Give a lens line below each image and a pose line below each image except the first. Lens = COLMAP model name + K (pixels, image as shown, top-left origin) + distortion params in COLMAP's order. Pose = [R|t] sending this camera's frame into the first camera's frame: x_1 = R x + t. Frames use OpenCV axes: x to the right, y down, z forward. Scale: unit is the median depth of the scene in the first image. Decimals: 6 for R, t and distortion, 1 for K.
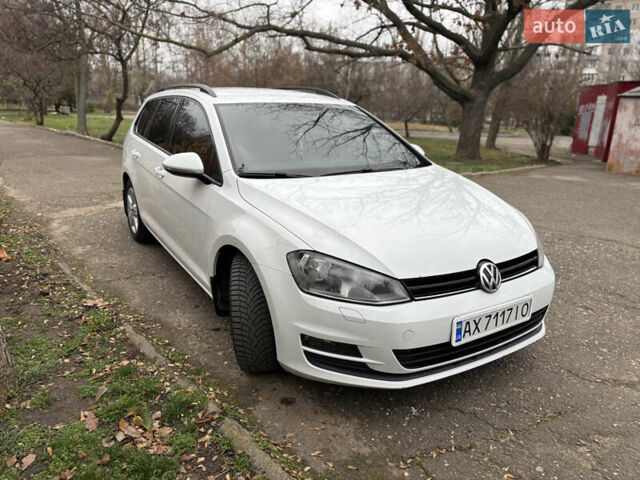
lens RADIAL K [[502.8, 0, 307.2], [0, 502.8, 238.6], [0, 0, 1]] dist [0.061017, -0.049002]
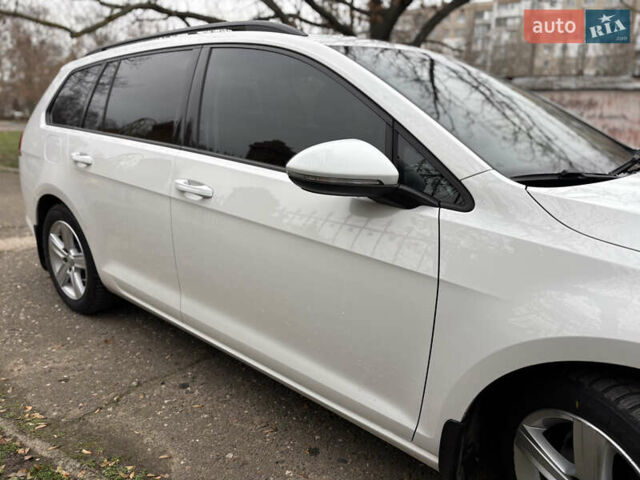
lens RADIAL K [[502.8, 0, 307.2], [0, 502.8, 238.6], [0, 0, 1]] dist [0.061017, -0.049002]
pose [[0.953047, -0.091307, 0.288728, -0.284852], [0.094436, 0.995526, 0.003103, -0.063322], [-0.287720, 0.024309, 0.957406, 0.424886]]
